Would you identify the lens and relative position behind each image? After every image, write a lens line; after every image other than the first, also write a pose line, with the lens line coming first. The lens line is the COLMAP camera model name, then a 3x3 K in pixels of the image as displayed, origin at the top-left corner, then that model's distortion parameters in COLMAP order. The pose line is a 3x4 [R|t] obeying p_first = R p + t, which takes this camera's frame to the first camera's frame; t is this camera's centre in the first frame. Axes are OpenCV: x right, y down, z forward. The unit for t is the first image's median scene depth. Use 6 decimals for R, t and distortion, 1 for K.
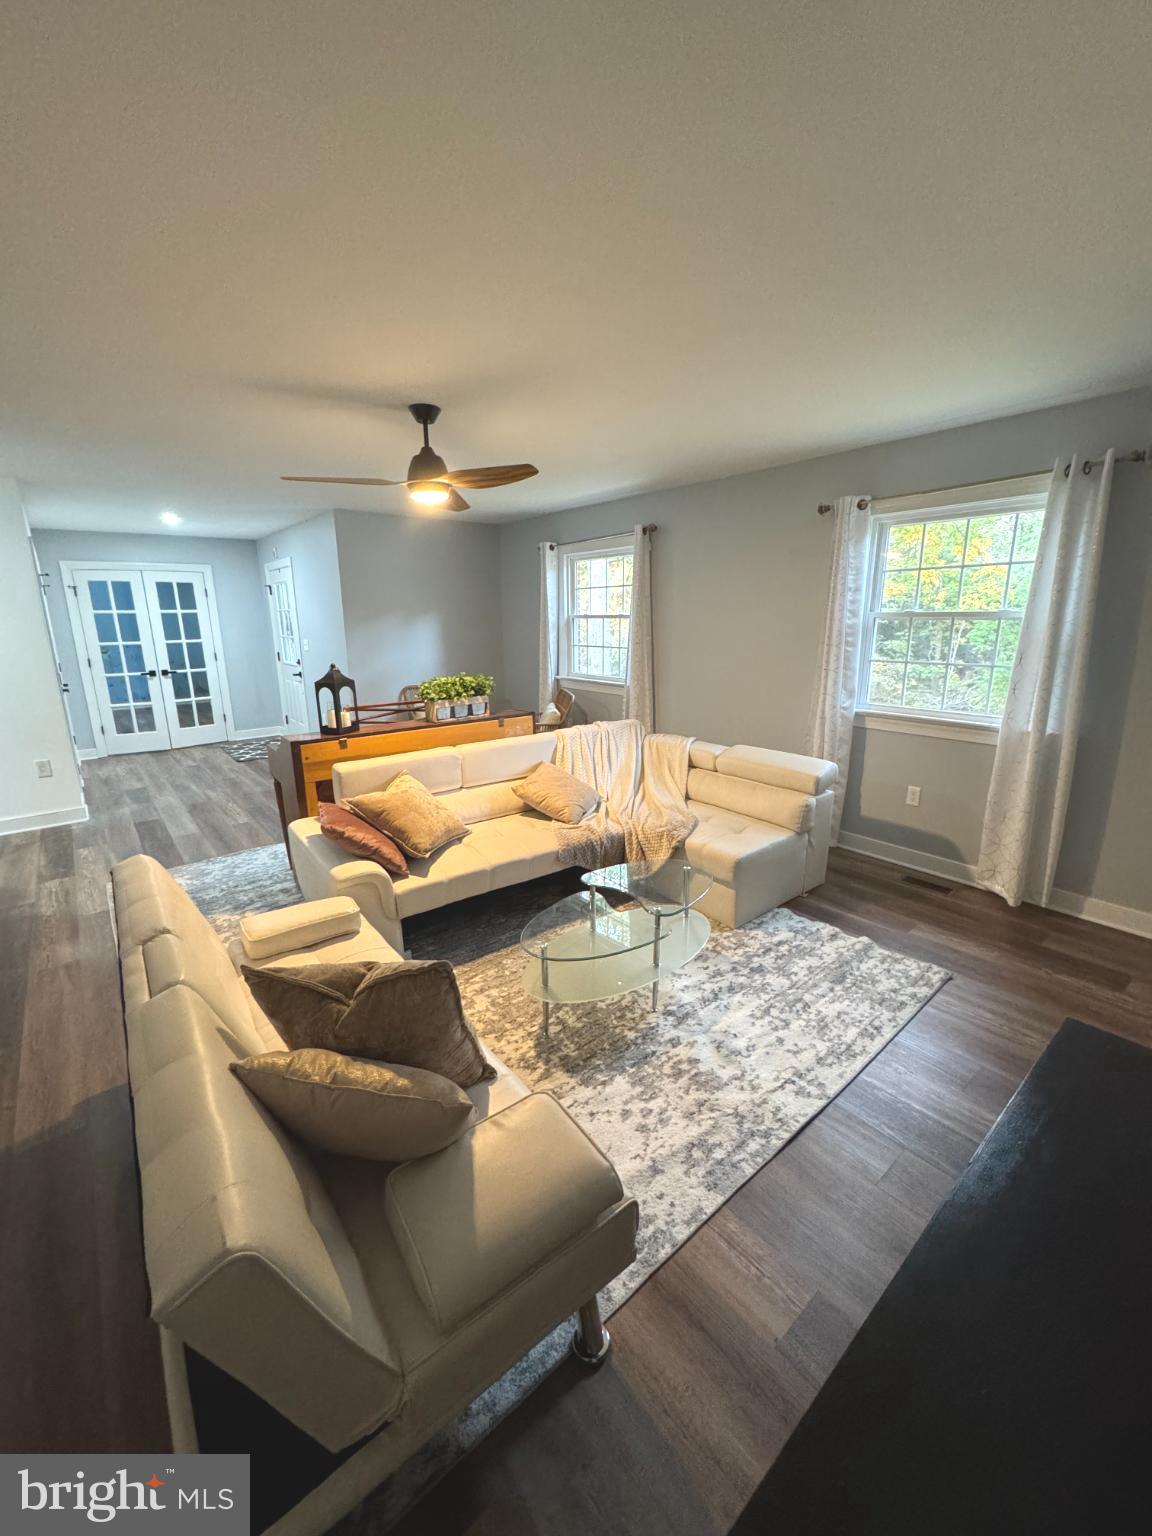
lens RADIAL K [[608.8, 0, 575.9], [0, 608.8, 762.7], [0, 0, 1]] dist [-0.004217, 0.000309]
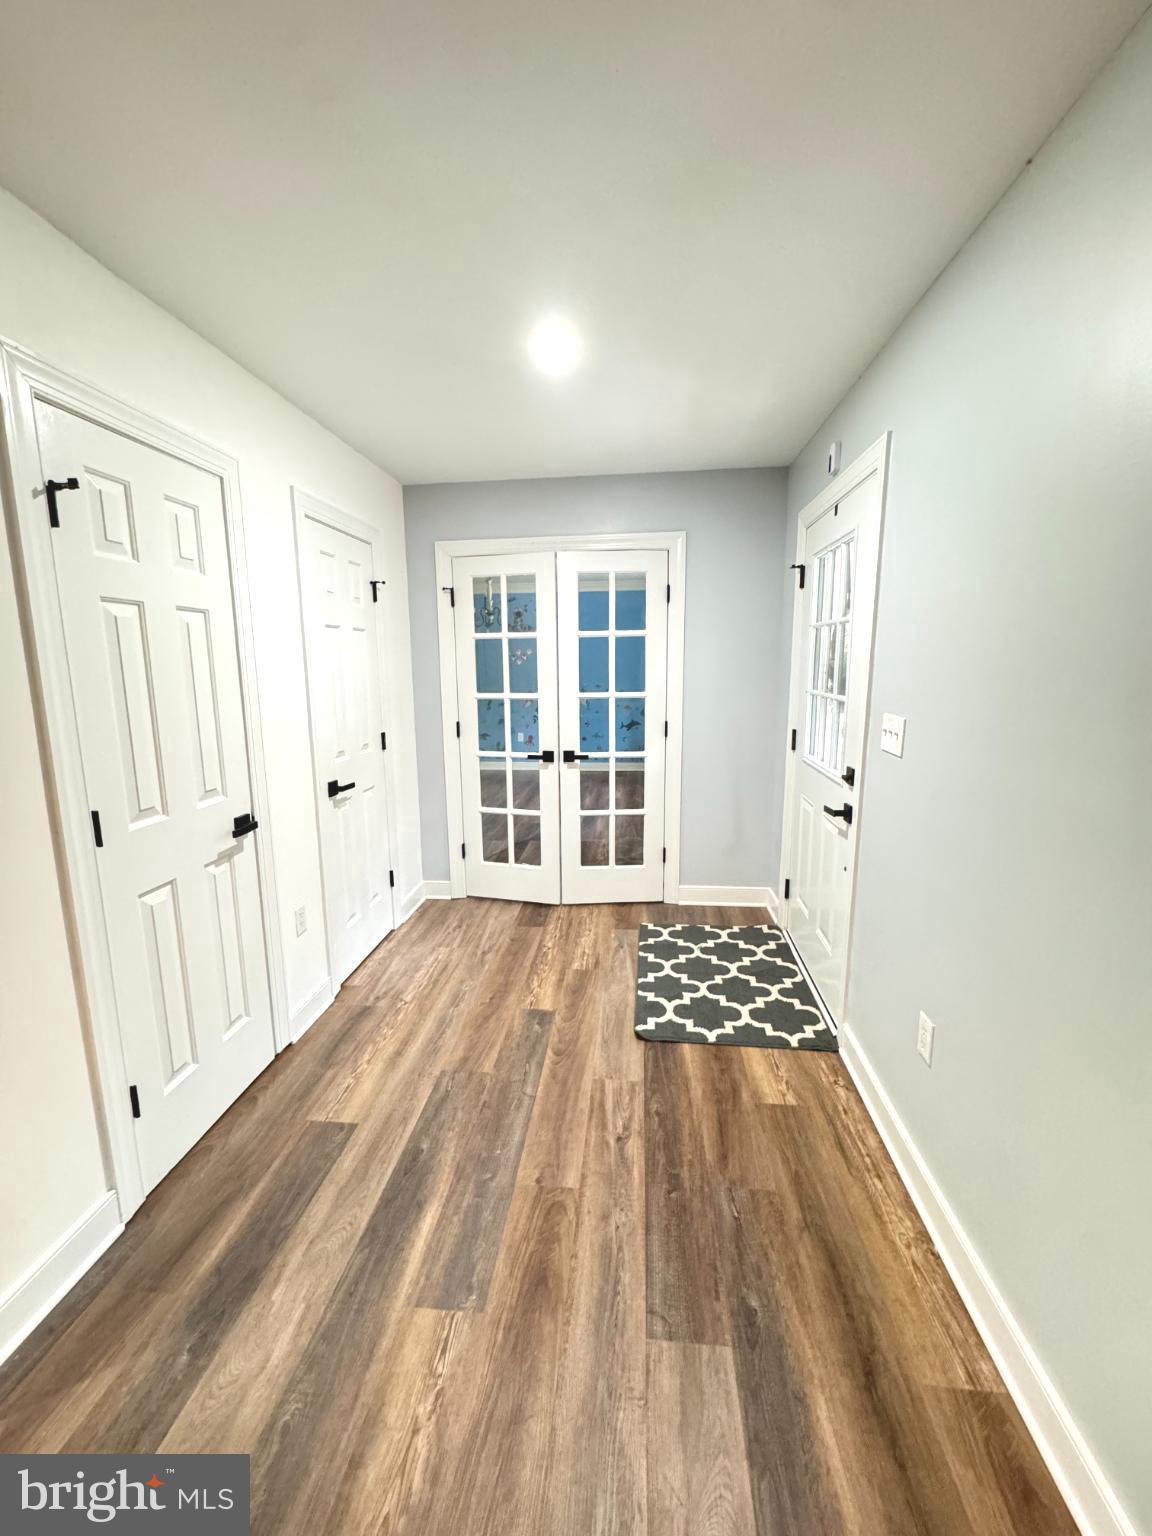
lens RADIAL K [[608.8, 0, 571.5], [0, 608.8, 765.1], [0, 0, 1]] dist [-0.004217, 0.000309]
pose [[0.694130, 0.125988, -0.708739, -0.358973], [-0.169033, 0.985563, 0.009649, -0.163118], [0.699723, 0.113103, 0.705405, 0.725501]]
